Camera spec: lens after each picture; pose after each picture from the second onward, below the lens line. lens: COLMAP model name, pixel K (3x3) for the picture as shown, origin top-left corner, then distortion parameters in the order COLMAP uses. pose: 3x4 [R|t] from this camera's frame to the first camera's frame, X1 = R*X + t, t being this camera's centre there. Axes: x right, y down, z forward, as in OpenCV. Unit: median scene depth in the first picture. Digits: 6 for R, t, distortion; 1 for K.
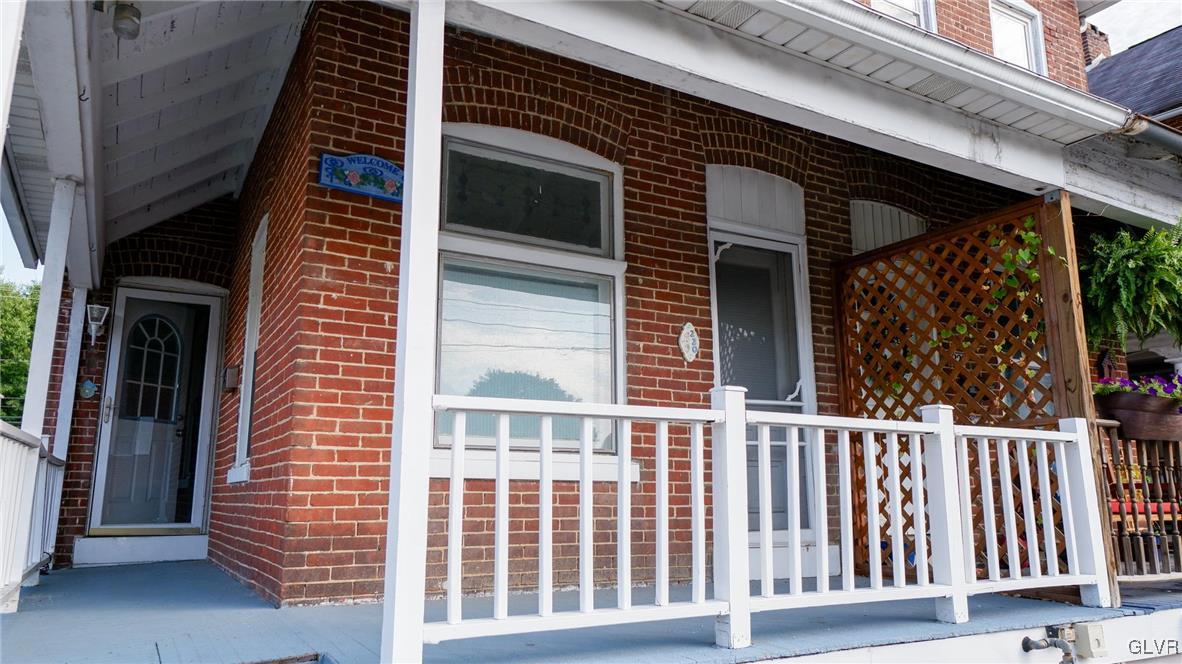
lens RADIAL K [[825.2, 0, 587.4], [0, 825.2, 328.2], [0, 0, 1]] dist [0.000382, -0.000872]
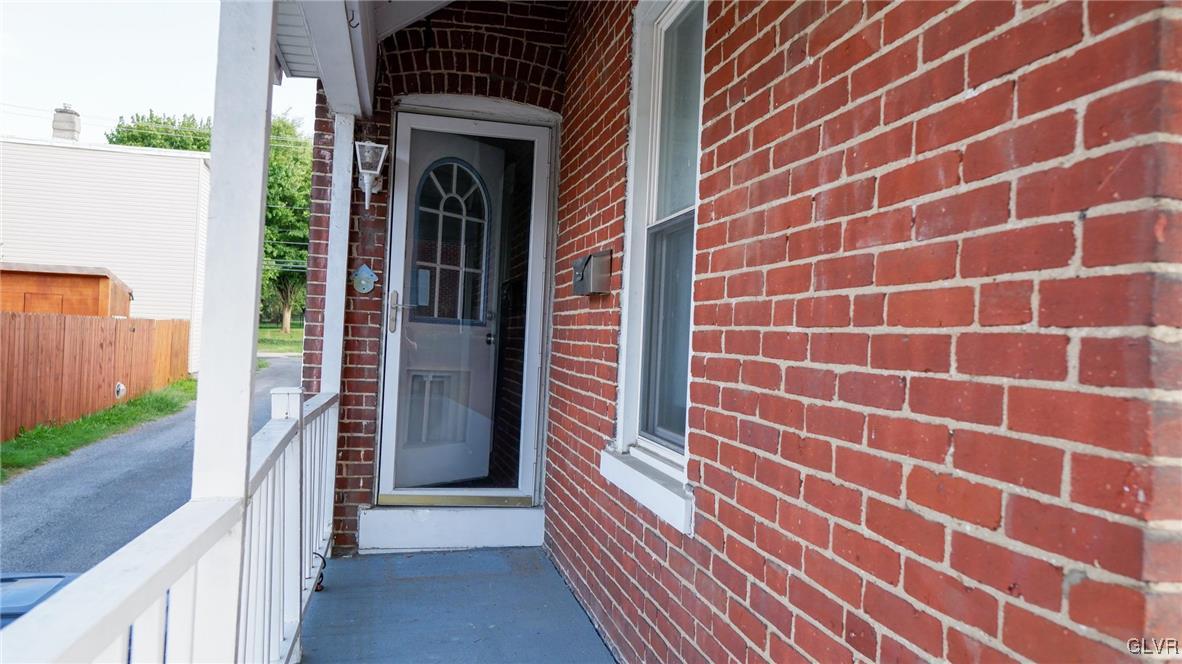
lens RADIAL K [[825.2, 0, 587.4], [0, 825.2, 328.2], [0, 0, 1]] dist [0.000382, -0.000872]
pose [[0.958476, 0.043768, -0.281795, -0.258881], [0.008539, 0.983304, 0.181771, -0.002257], [0.285046, -0.176629, 0.942099, 0.441632]]
